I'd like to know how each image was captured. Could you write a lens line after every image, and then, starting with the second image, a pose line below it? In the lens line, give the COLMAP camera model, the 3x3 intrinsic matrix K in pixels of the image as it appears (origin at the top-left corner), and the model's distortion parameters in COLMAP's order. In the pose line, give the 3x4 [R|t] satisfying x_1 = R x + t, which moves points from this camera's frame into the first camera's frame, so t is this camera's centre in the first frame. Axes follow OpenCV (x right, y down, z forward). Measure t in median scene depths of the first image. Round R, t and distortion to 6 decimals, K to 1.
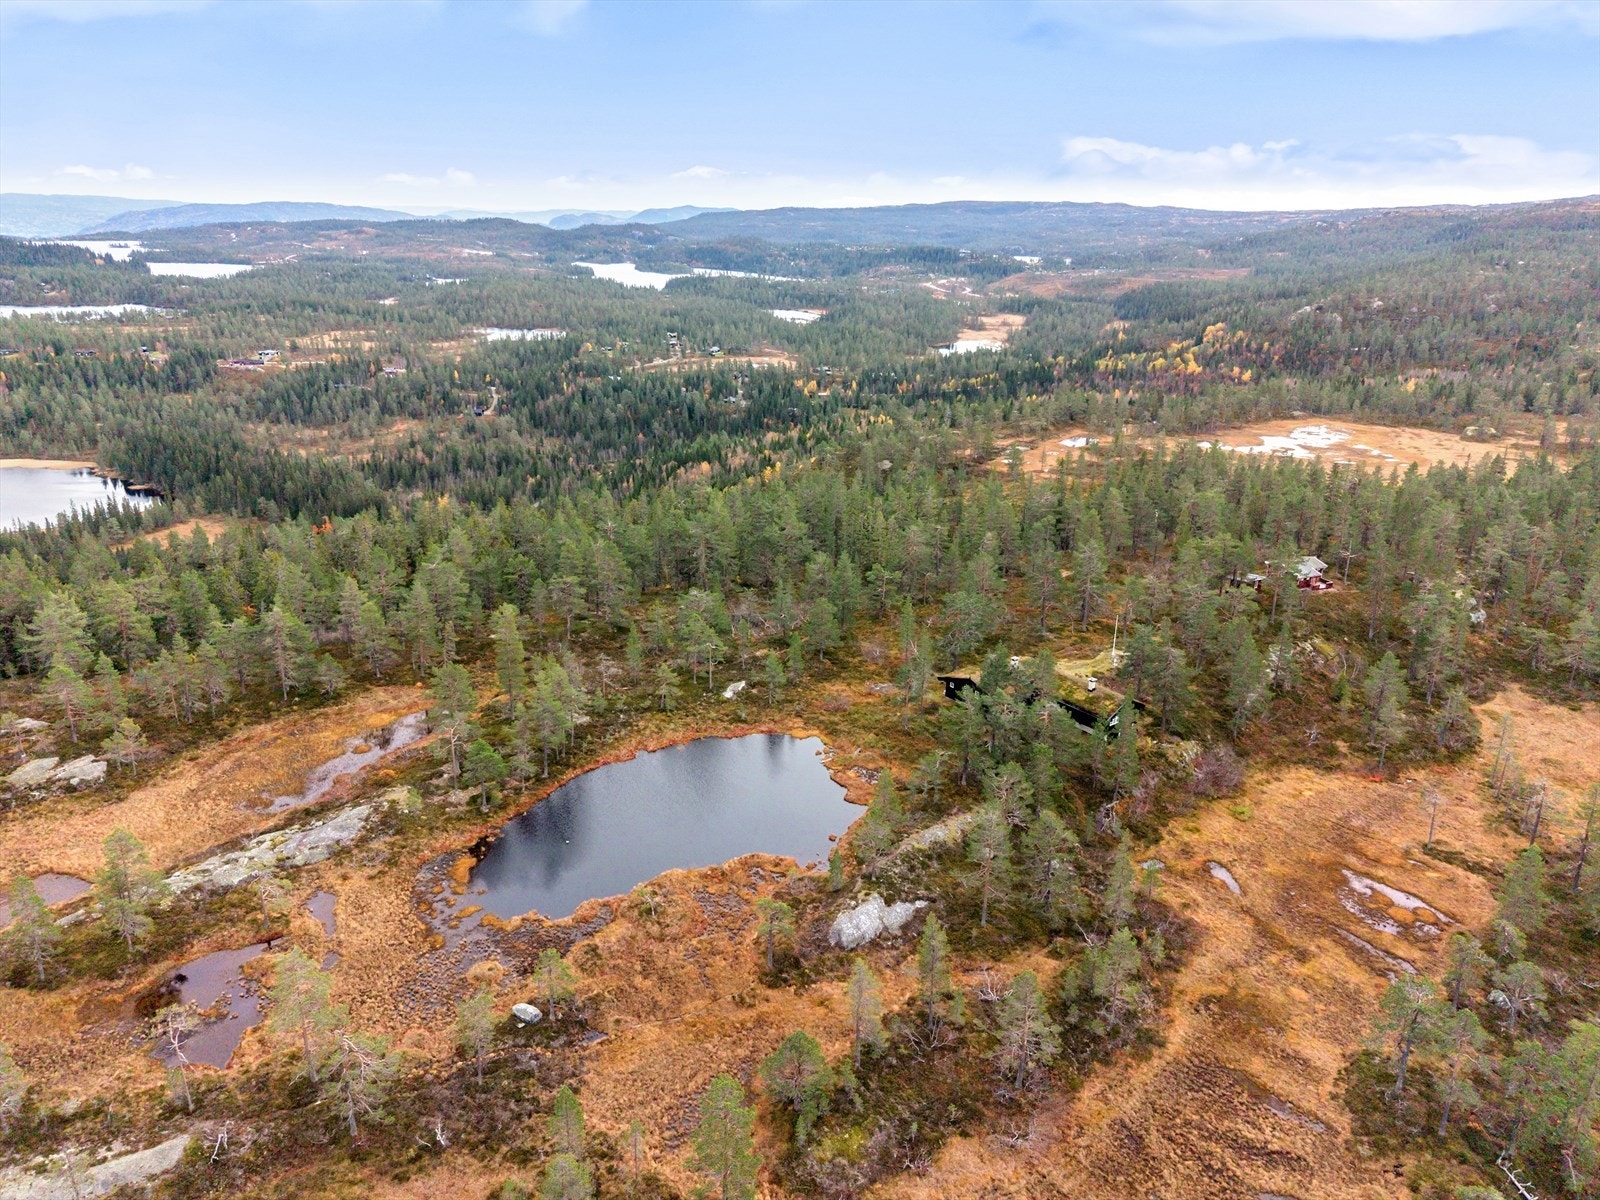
lens RADIAL K [[1090.4, 0, 792.6], [0, 1090.4, 632.4], [0, 0, 1]] dist [0.009790, -0.002751]
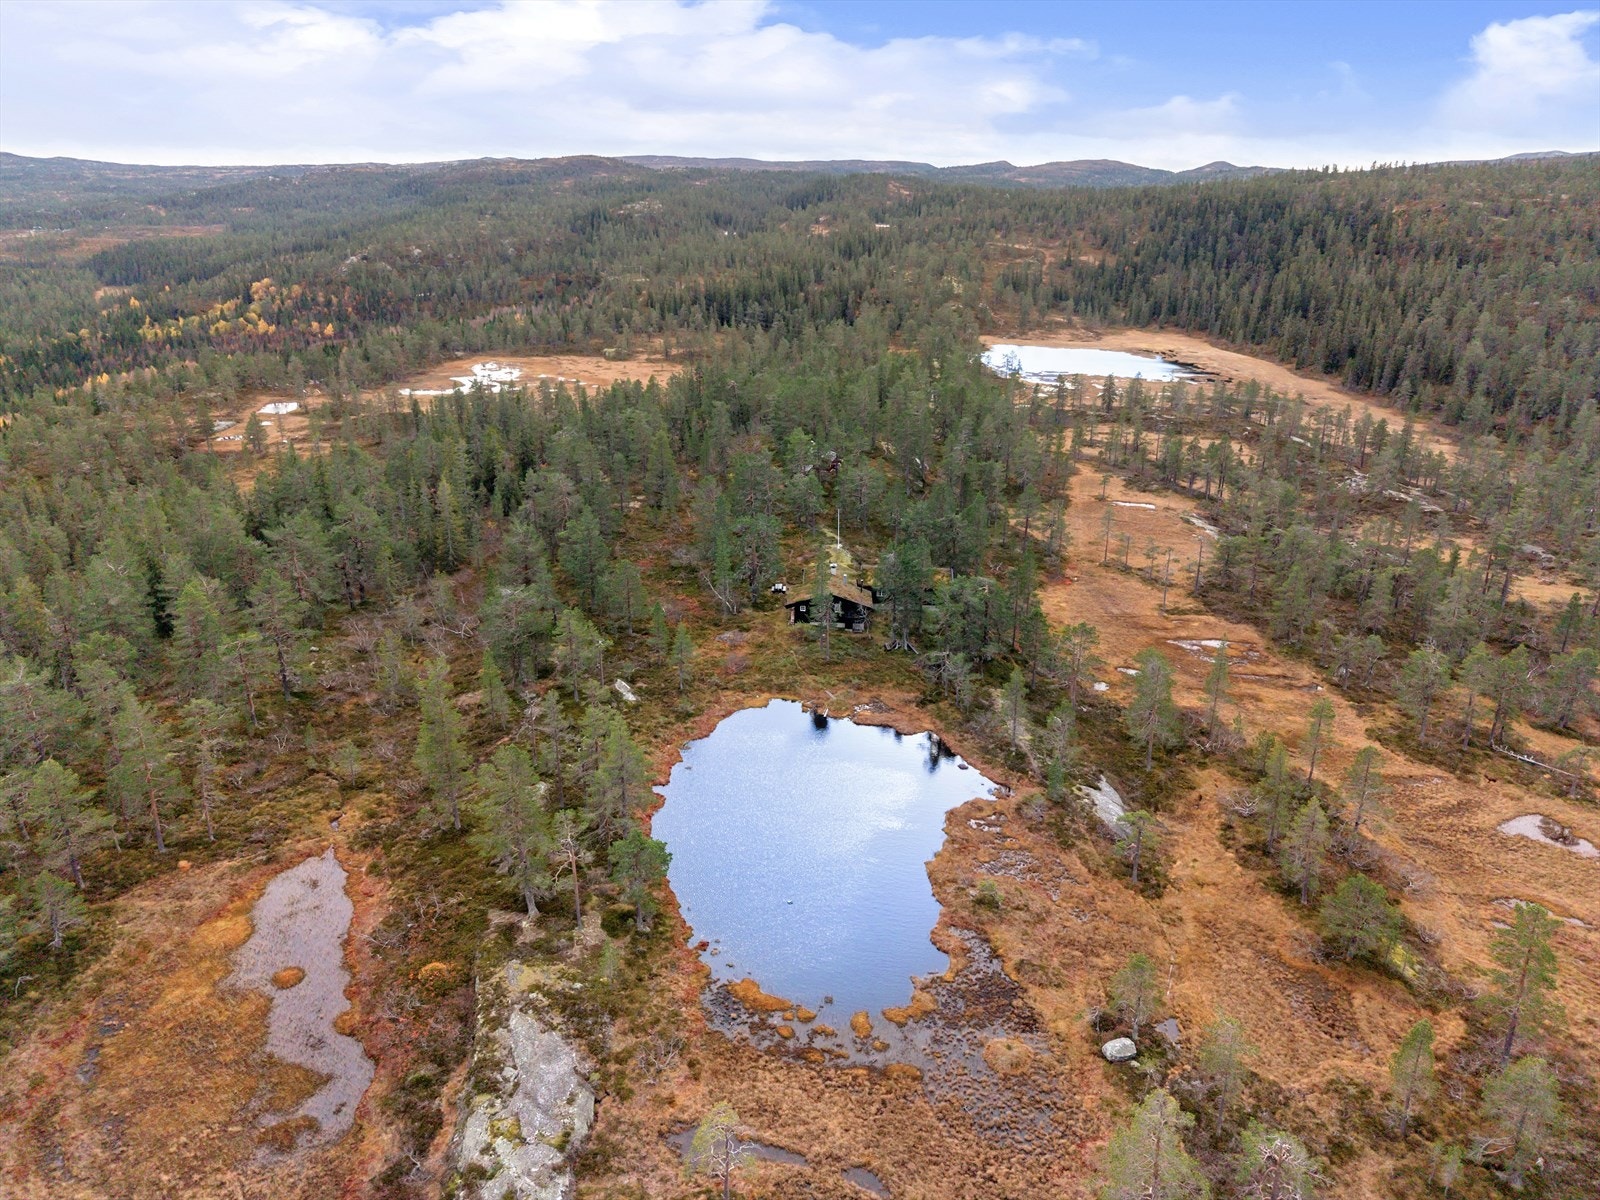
lens RADIAL K [[1090.4, 0, 792.6], [0, 1090.4, 632.4], [0, 0, 1]] dist [0.009790, -0.002751]
pose [[0.636081, -0.287214, 0.716176, -0.053766], [0.264476, 0.953073, 0.147322, -0.007315], [-0.724881, 0.095703, 0.682193, 0.037018]]
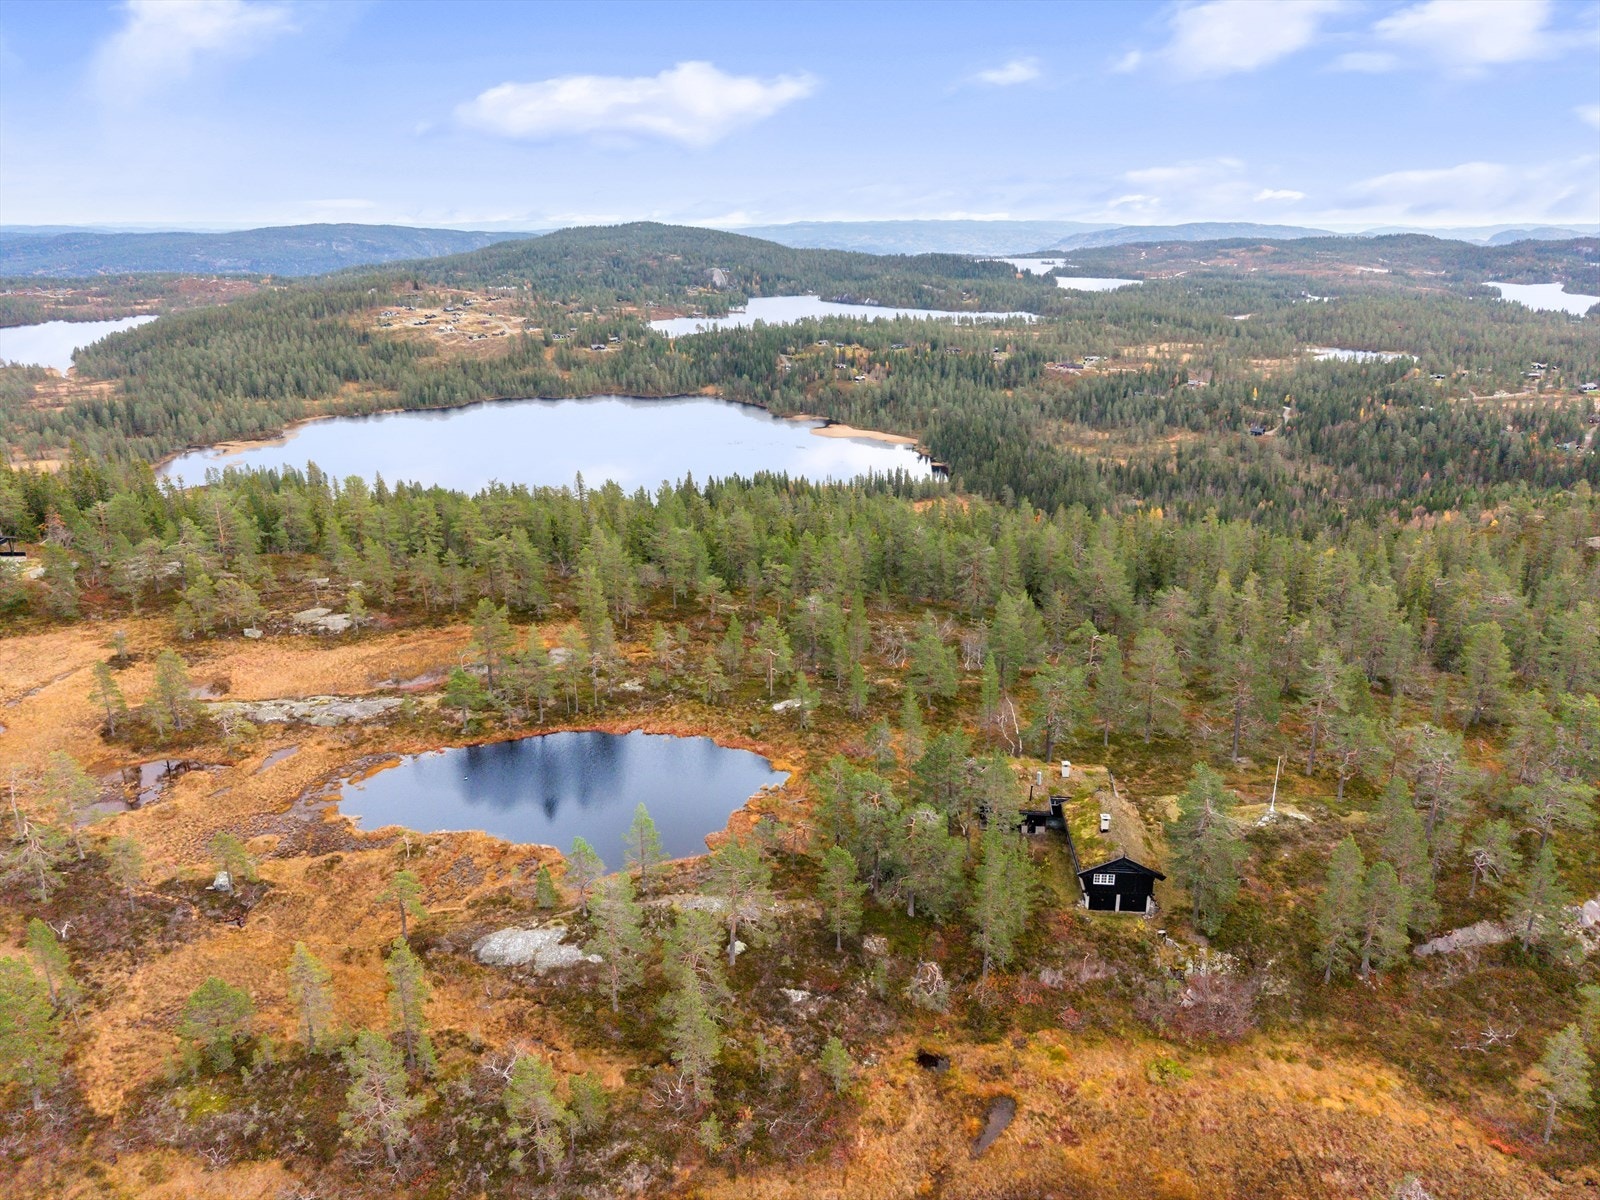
lens RADIAL K [[1090.2, 0, 800.0], [0, 1090.2, 600.0], [0, 0, 1]] dist [0.000947, -0.000957]
pose [[0.739483, 0.203014, -0.641834, 0.053641], [-0.228762, 0.972486, 0.044035, -0.007752], [0.633114, 0.114264, 0.765579, 0.028957]]
